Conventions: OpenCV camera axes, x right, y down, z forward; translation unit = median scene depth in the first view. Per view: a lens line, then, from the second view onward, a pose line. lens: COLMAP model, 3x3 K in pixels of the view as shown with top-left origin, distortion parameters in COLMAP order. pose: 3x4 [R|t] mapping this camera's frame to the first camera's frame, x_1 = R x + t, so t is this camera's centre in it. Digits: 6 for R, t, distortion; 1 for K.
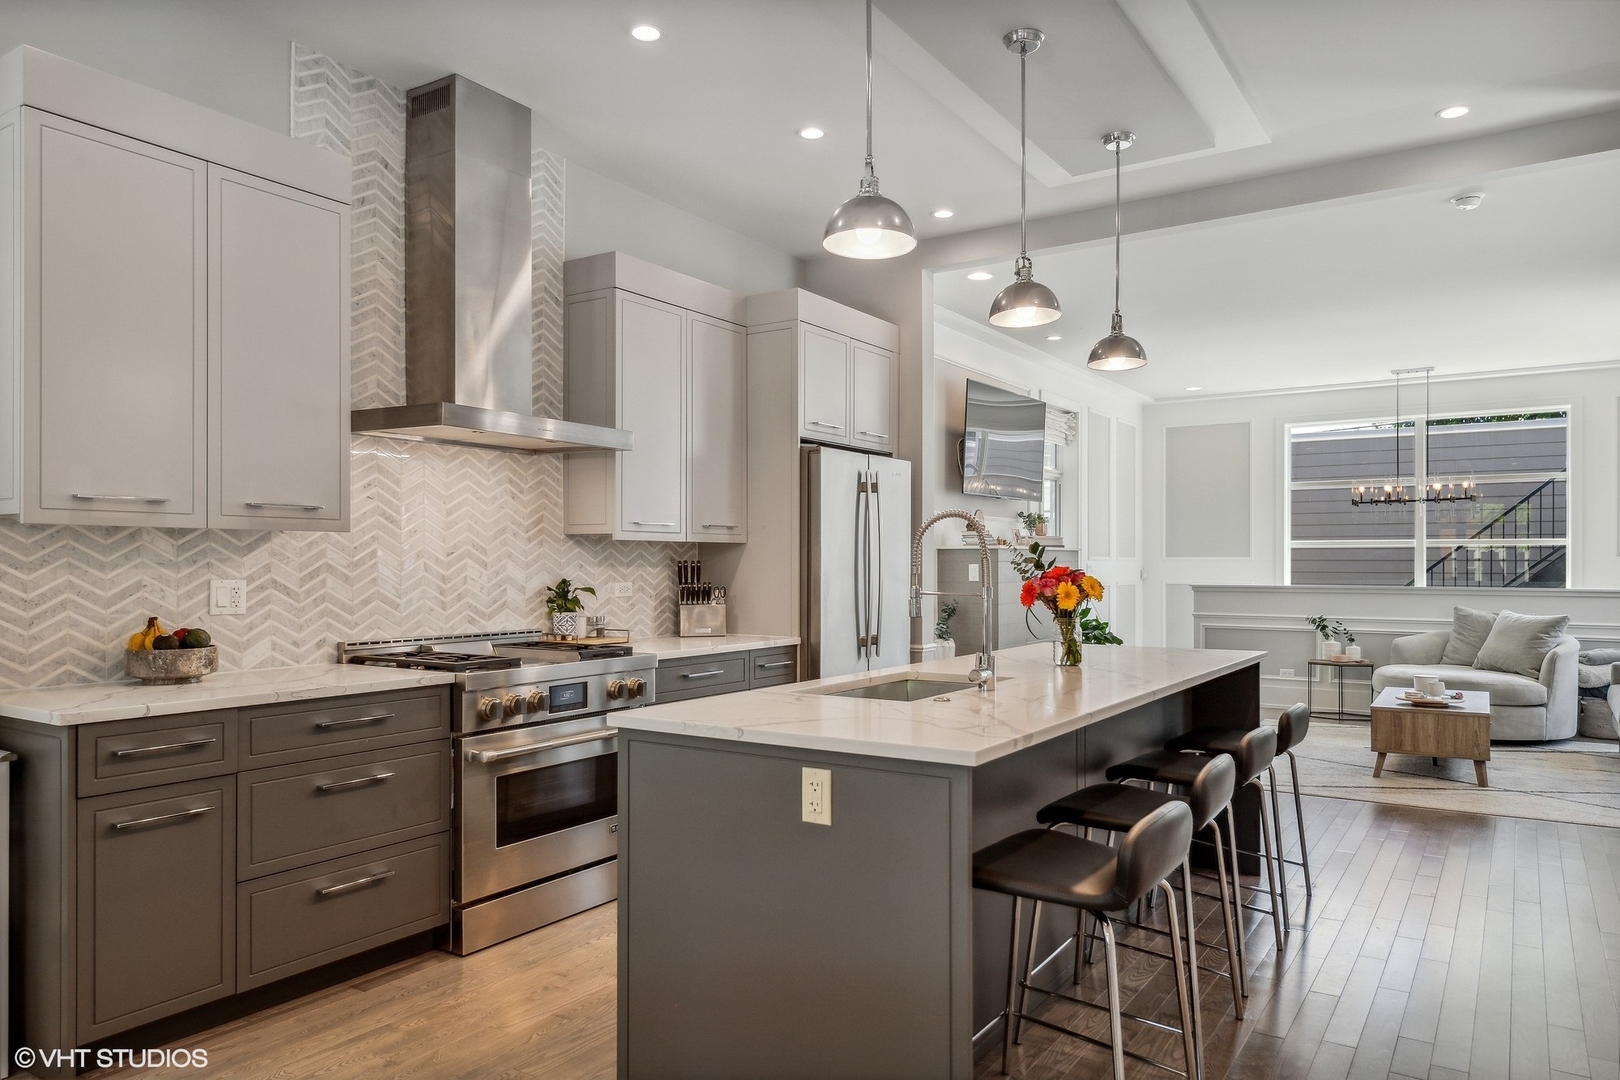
lens RADIAL K [[1083.5, 0, 810.3], [0, 1083.5, 566.4], [0, 0, 1]] dist [0.003014, 0.000512]
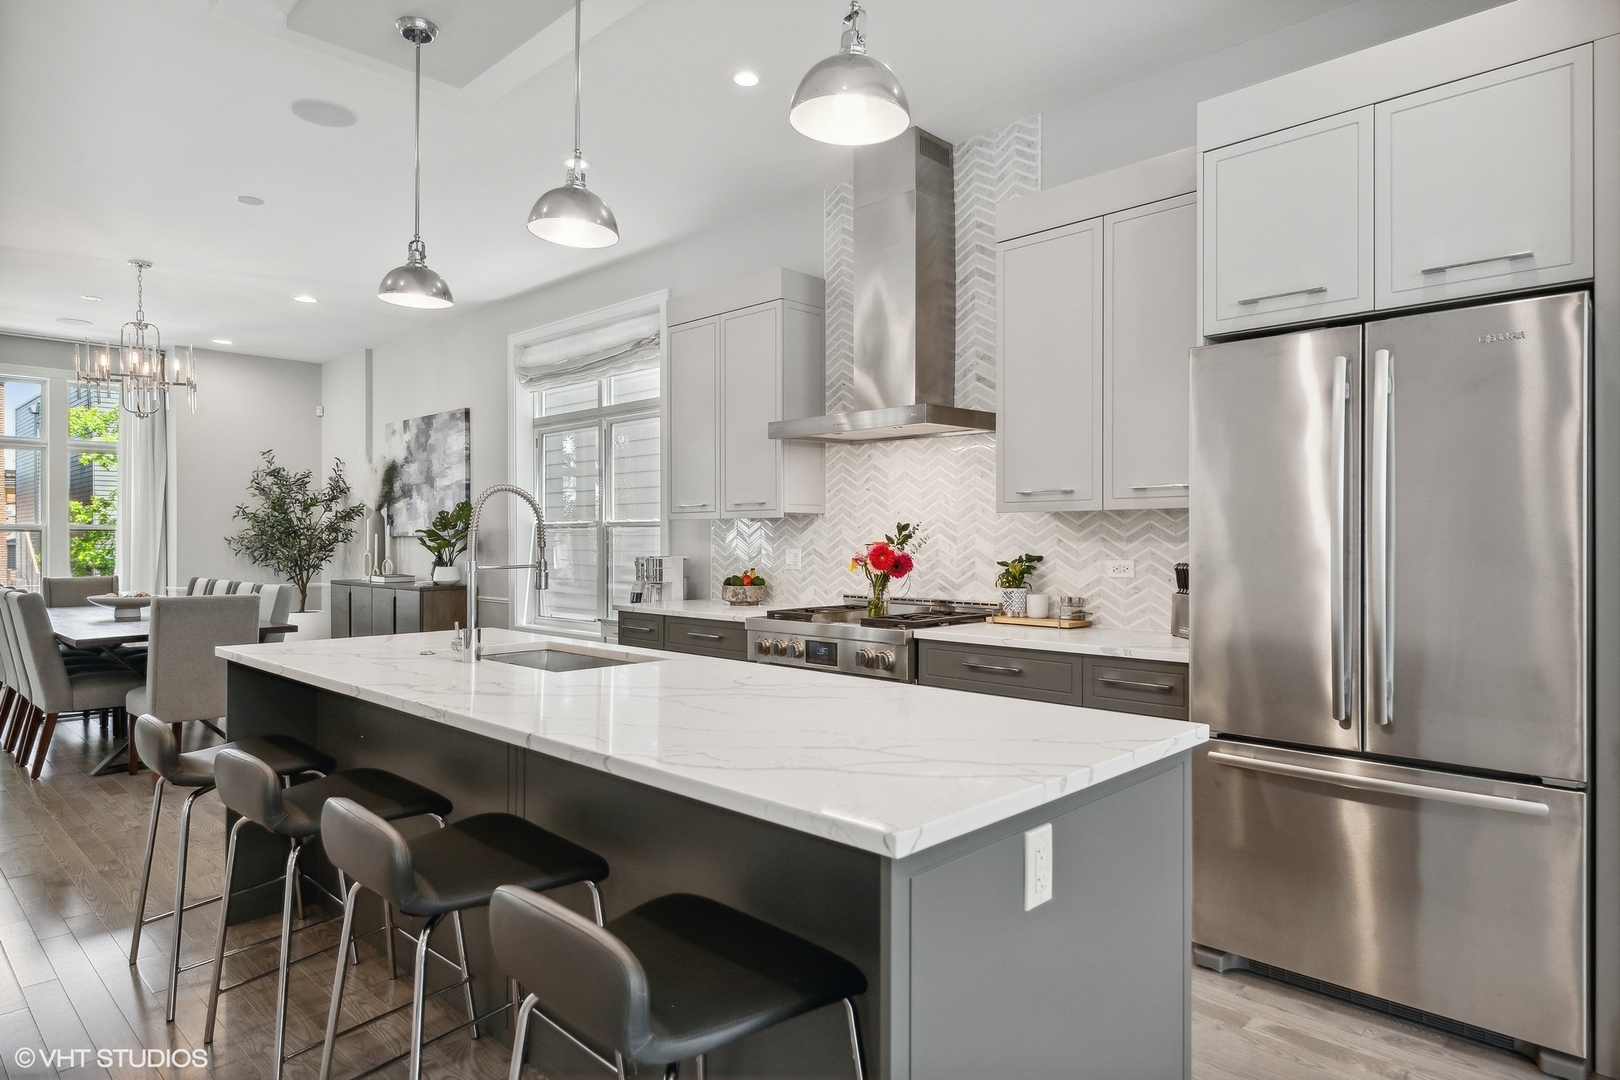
lens RADIAL K [[940.3, 0, 810.0], [0, 940.3, 540.0], [0, 0, 1]] dist [-0.000464, -0.000142]
pose [[-0.192160, 0.000816, -0.981363, 0.676621], [-0.001264, 0.999999, 0.001079, -0.001774], [0.981363, 0.001447, -0.192158, 1.039900]]
